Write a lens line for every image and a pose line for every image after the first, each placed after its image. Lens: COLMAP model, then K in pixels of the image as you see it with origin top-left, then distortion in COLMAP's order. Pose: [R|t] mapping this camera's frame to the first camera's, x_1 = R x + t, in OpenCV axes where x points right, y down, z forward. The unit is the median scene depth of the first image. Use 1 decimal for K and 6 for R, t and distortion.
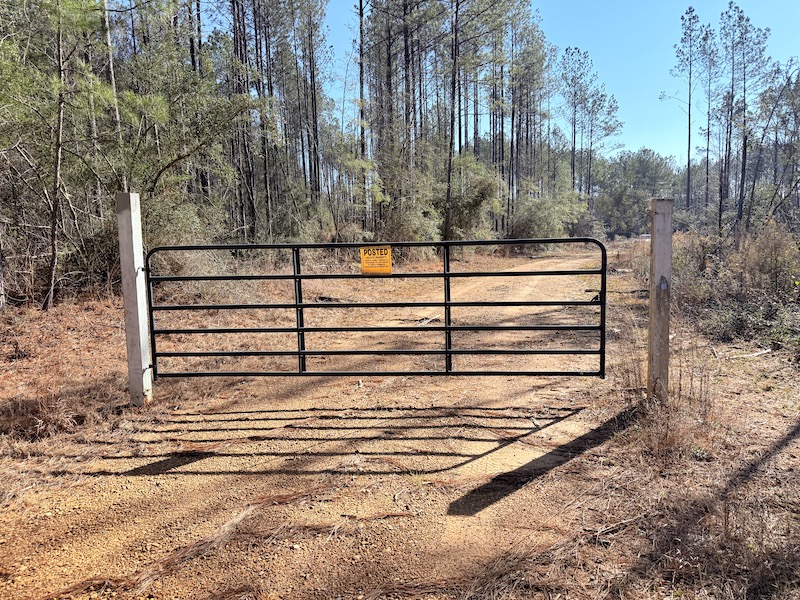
lens RADIAL K [[555.0, 0, 399.7], [0, 555.0, 303.4], [0, 0, 1]] dist [-0.002273, -0.005242]
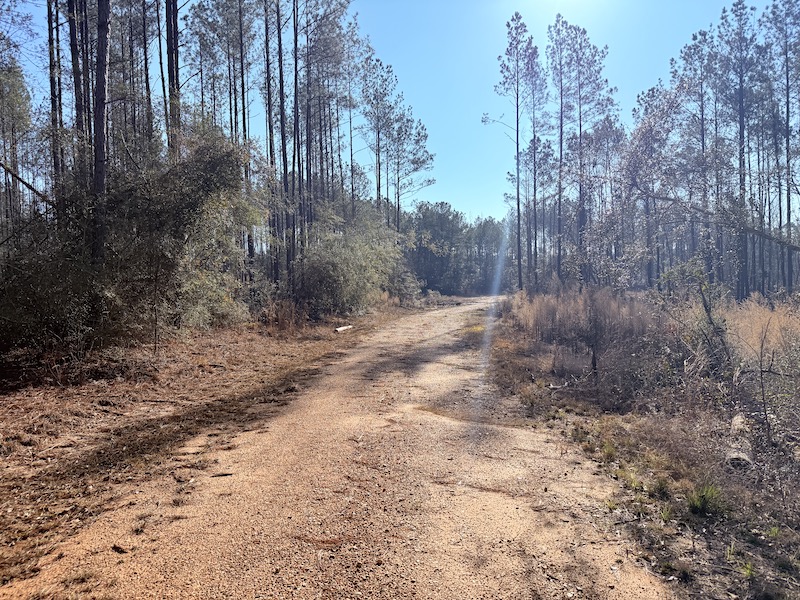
lens RADIAL K [[555.0, 0, 401.5], [0, 555.0, 301.6], [0, 0, 1]] dist [-0.002273, -0.005242]
pose [[0.931758, 0.002743, 0.363070, 0.055836], [0.032512, 0.995324, -0.090957, -0.033891], [-0.361622, 0.096554, 0.927312, 0.266551]]
